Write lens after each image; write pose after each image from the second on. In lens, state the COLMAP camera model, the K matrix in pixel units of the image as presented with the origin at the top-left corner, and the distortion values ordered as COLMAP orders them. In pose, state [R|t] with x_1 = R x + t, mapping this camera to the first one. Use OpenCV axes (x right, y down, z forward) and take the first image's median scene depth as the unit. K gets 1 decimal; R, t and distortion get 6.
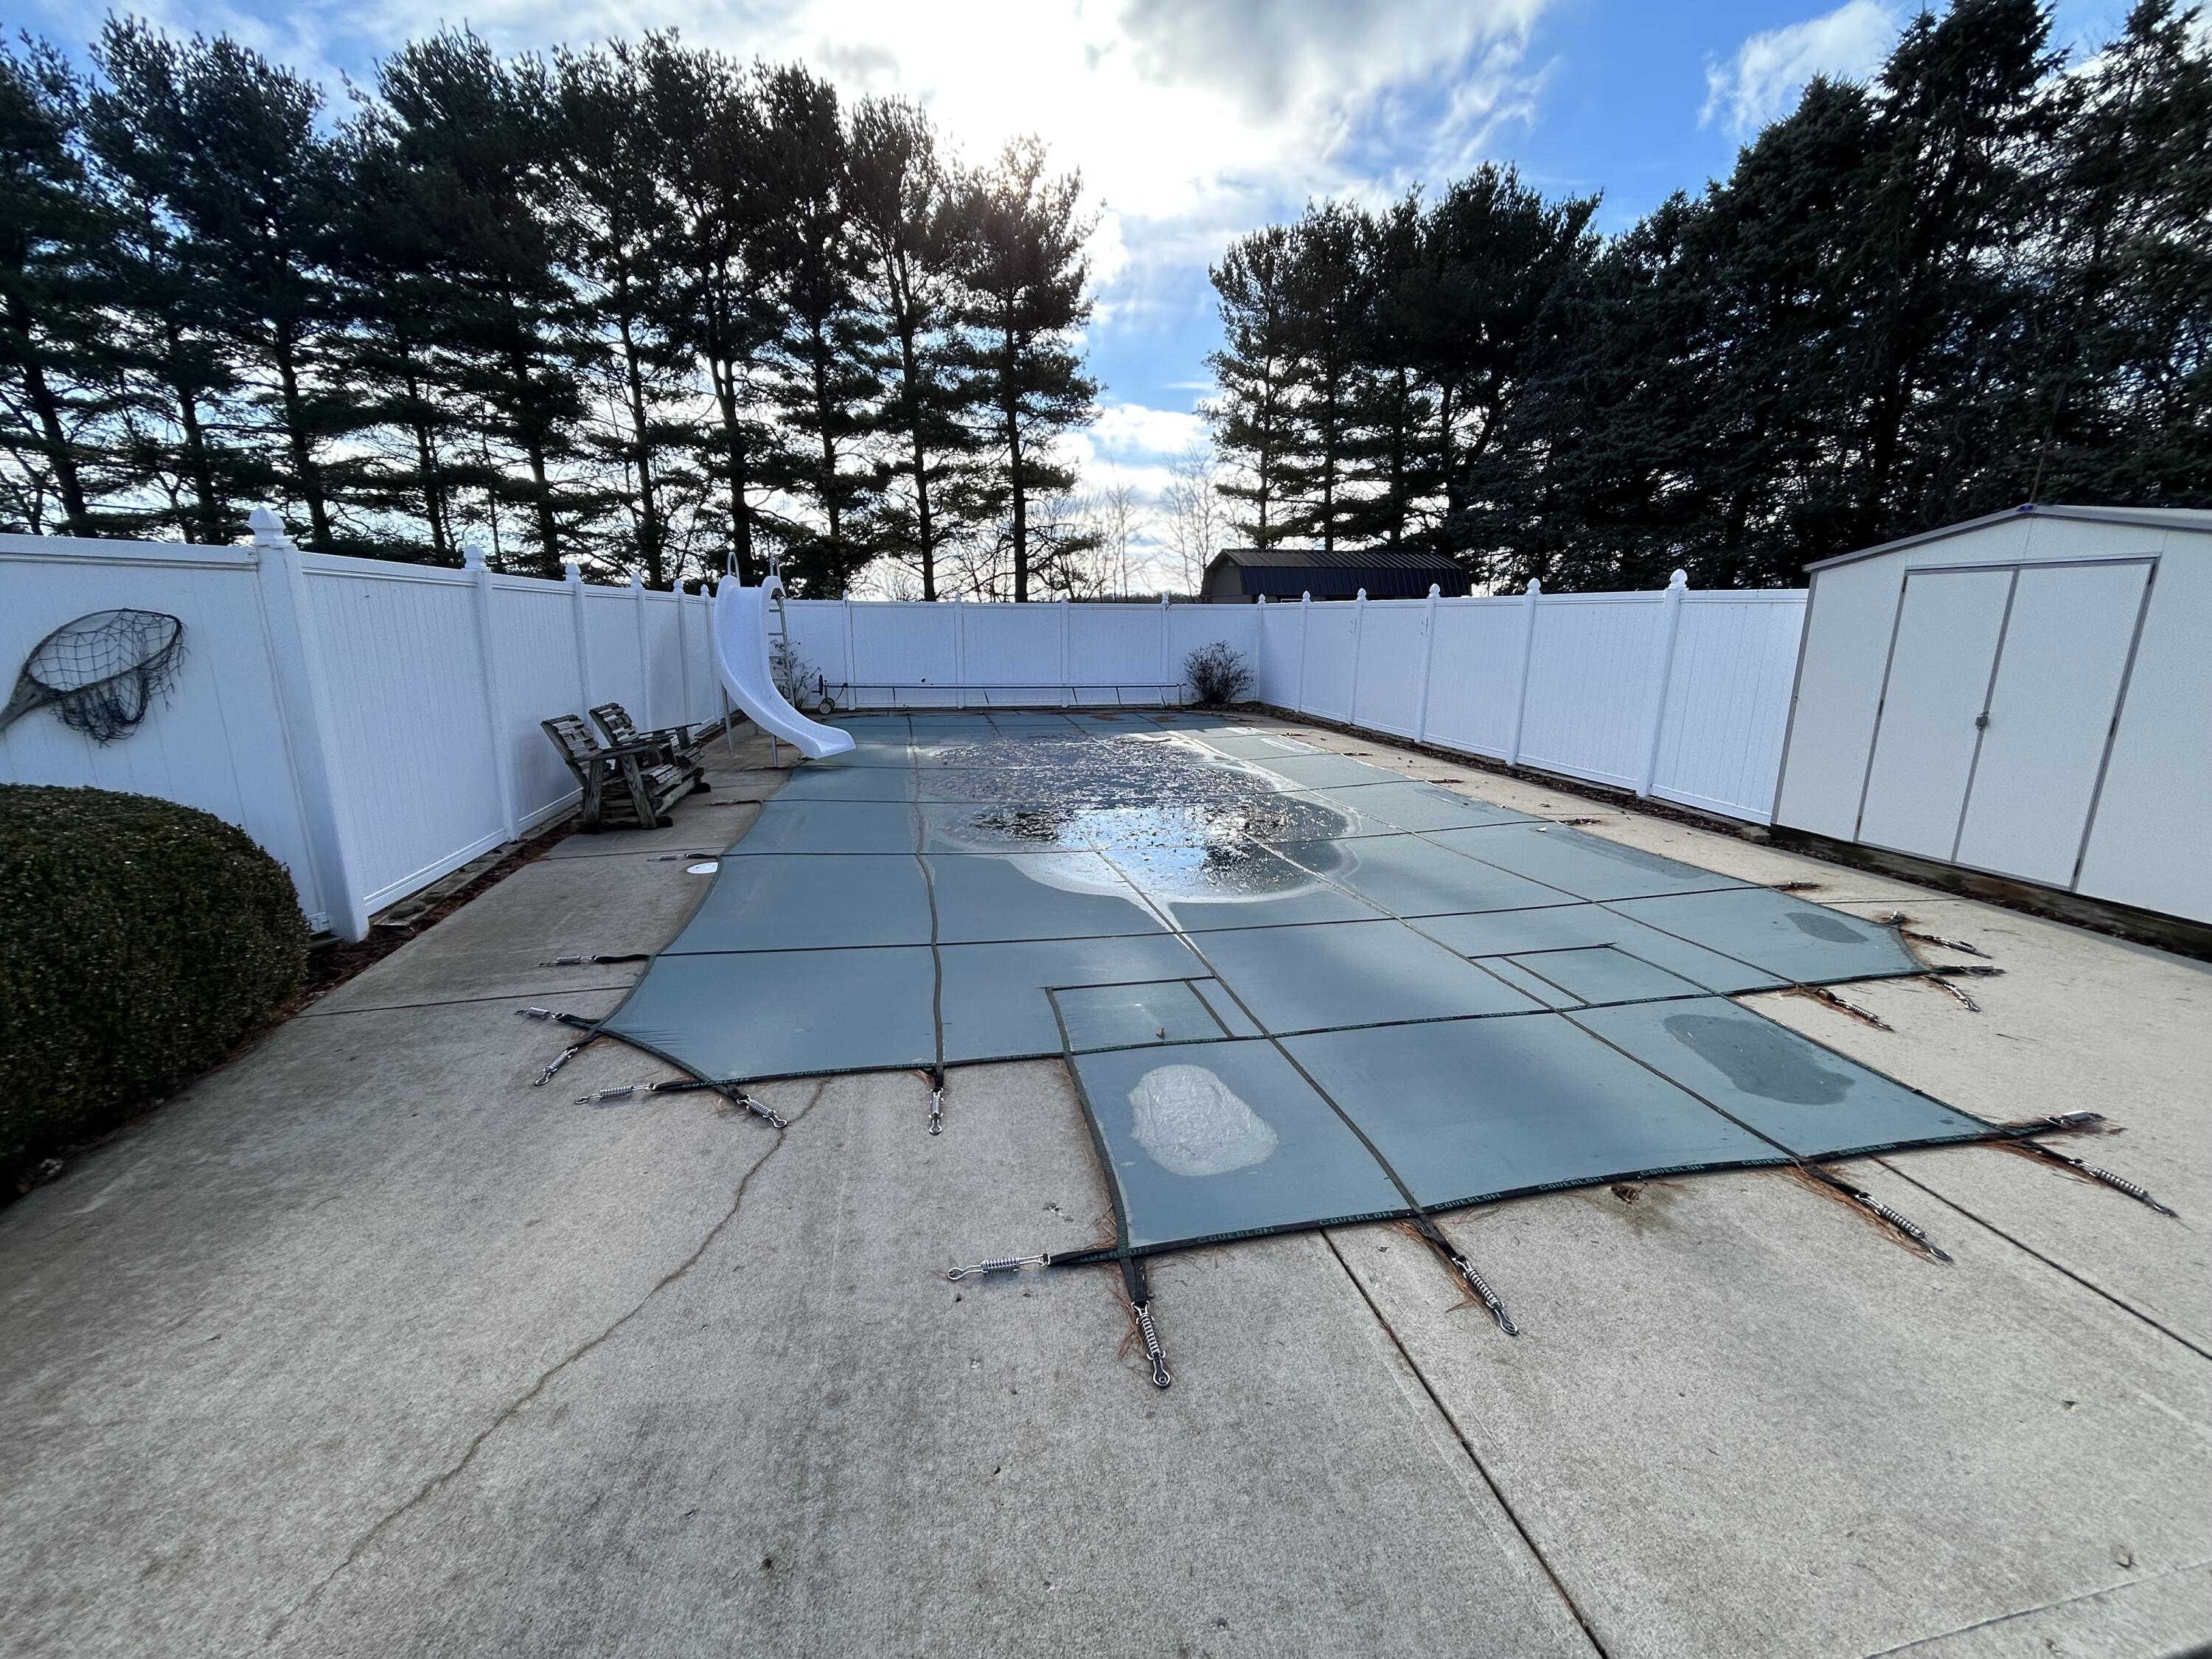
lens RADIAL K [[893.4, 0, 1108.0], [0, 893.4, 814.3], [0, 0, 1]] dist [-0.001370, -0.000259]
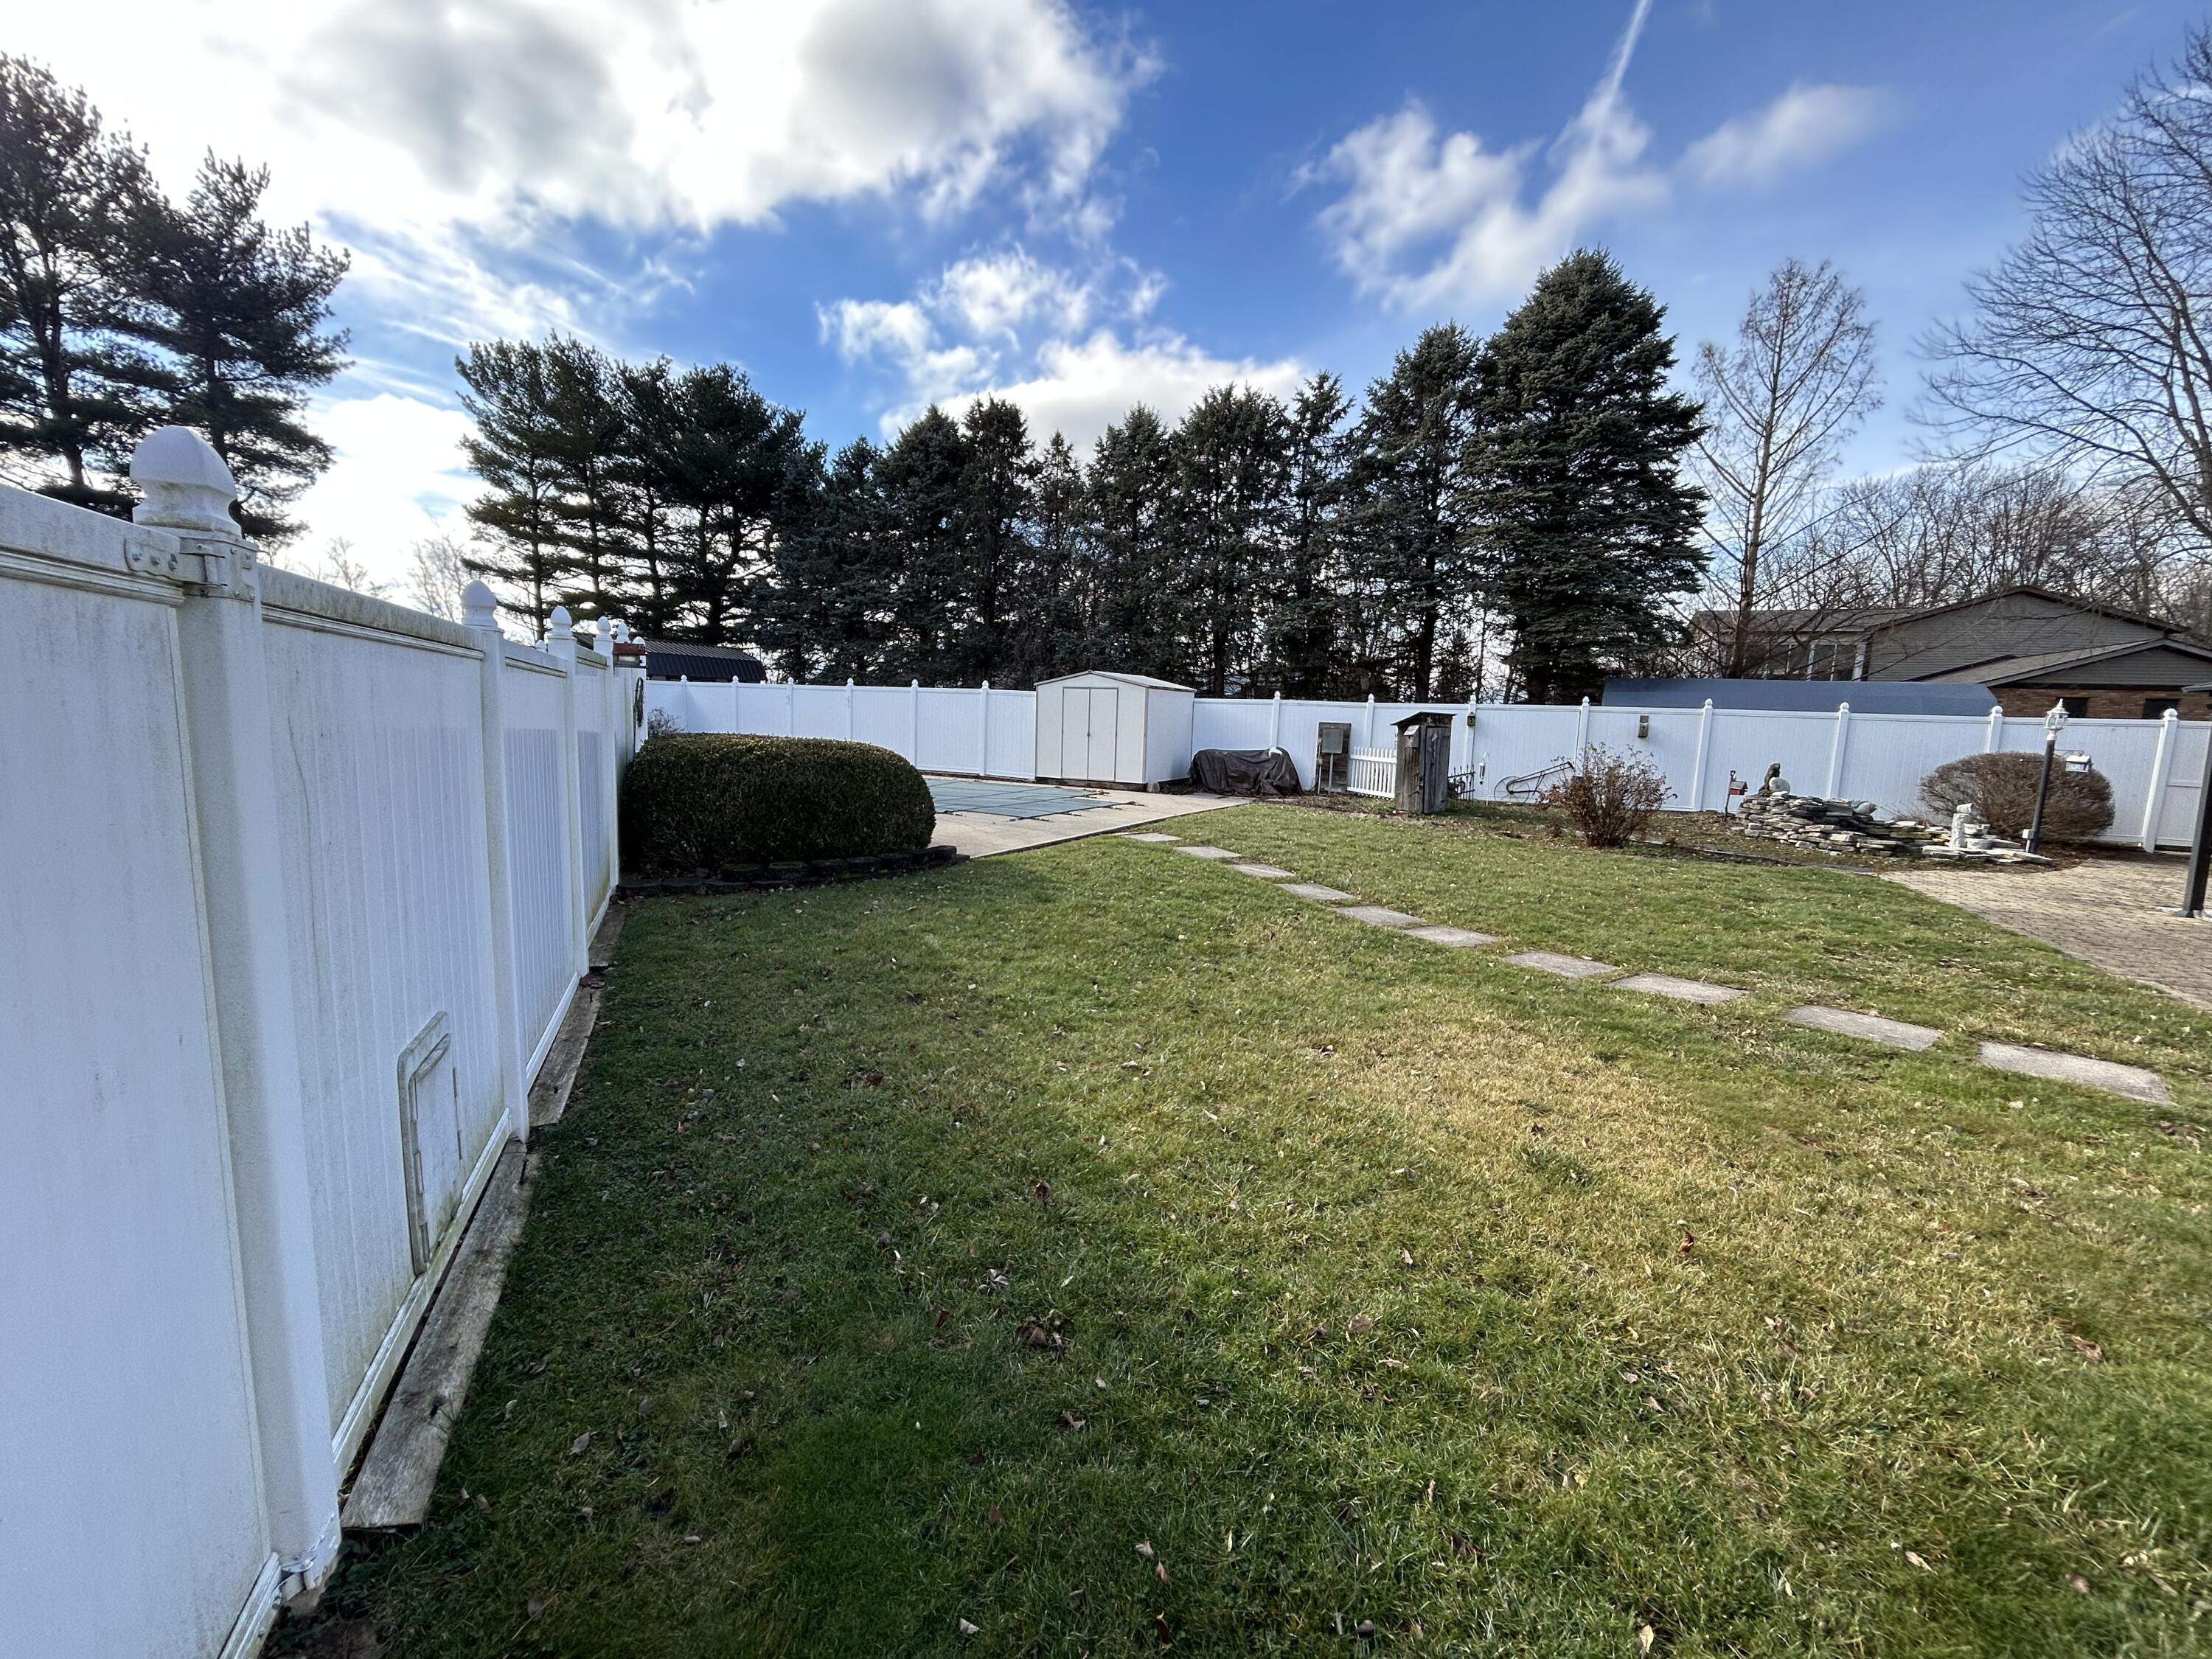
lens RADIAL K [[898.5, 0, 1101.4], [0, 898.5, 825.7], [0, 0, 1]] dist [0.002464, 0.000185]
pose [[0.629212, -0.083413, 0.772745, -0.337942], [0.139259, 0.990235, -0.006503, 0.055441], [-0.764656, 0.111704, 0.634684, -0.234136]]
